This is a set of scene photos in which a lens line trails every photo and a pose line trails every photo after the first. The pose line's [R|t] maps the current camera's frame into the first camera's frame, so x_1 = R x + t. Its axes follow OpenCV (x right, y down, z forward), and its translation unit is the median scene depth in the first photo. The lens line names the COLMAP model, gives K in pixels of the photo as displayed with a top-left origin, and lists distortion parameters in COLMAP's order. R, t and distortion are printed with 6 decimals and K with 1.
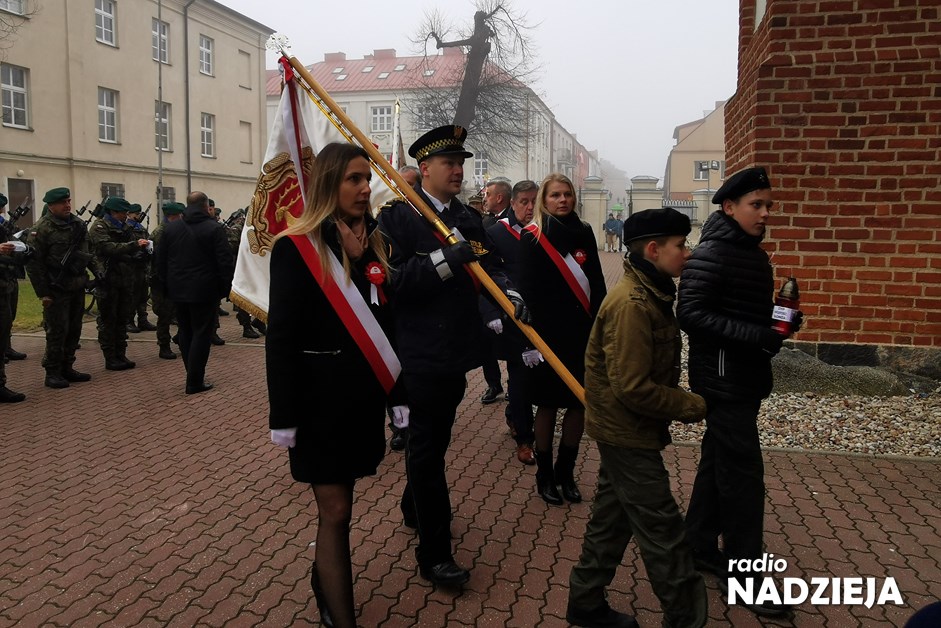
lens RADIAL K [[703.7, 0, 471.3], [0, 703.7, 269.3], [0, 0, 1]] dist [-0.058051, 0.071497]
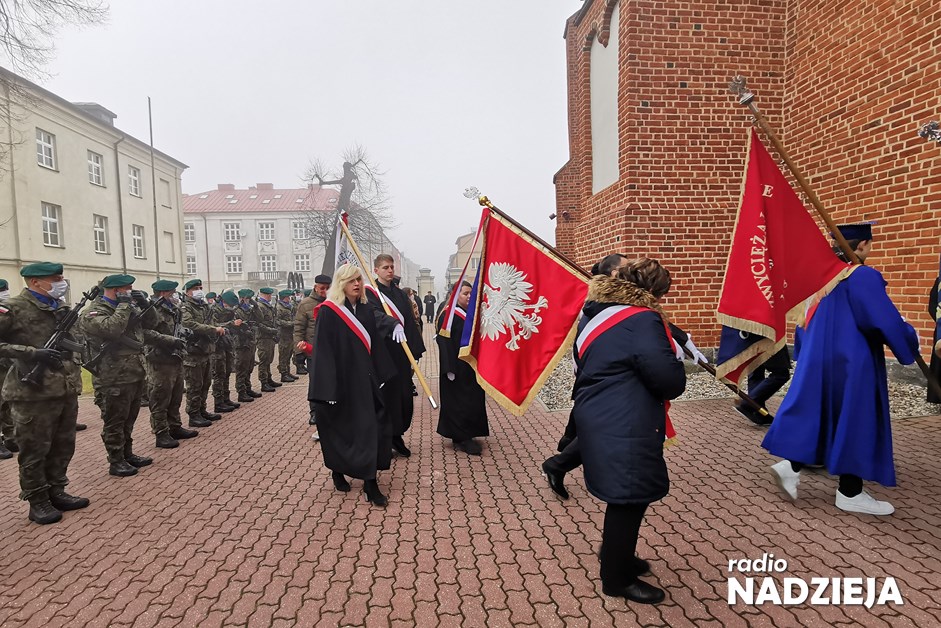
lens RADIAL K [[450.2, 0, 472.5], [0, 450.2, 311.8], [0, 0, 1]] dist [-0.020416, 0.020926]
pose [[0.940234, -0.047692, 0.337172, -0.425484], [0.059849, 0.997875, -0.025748, -0.000704], [-0.335227, 0.044389, 0.941091, -0.019647]]
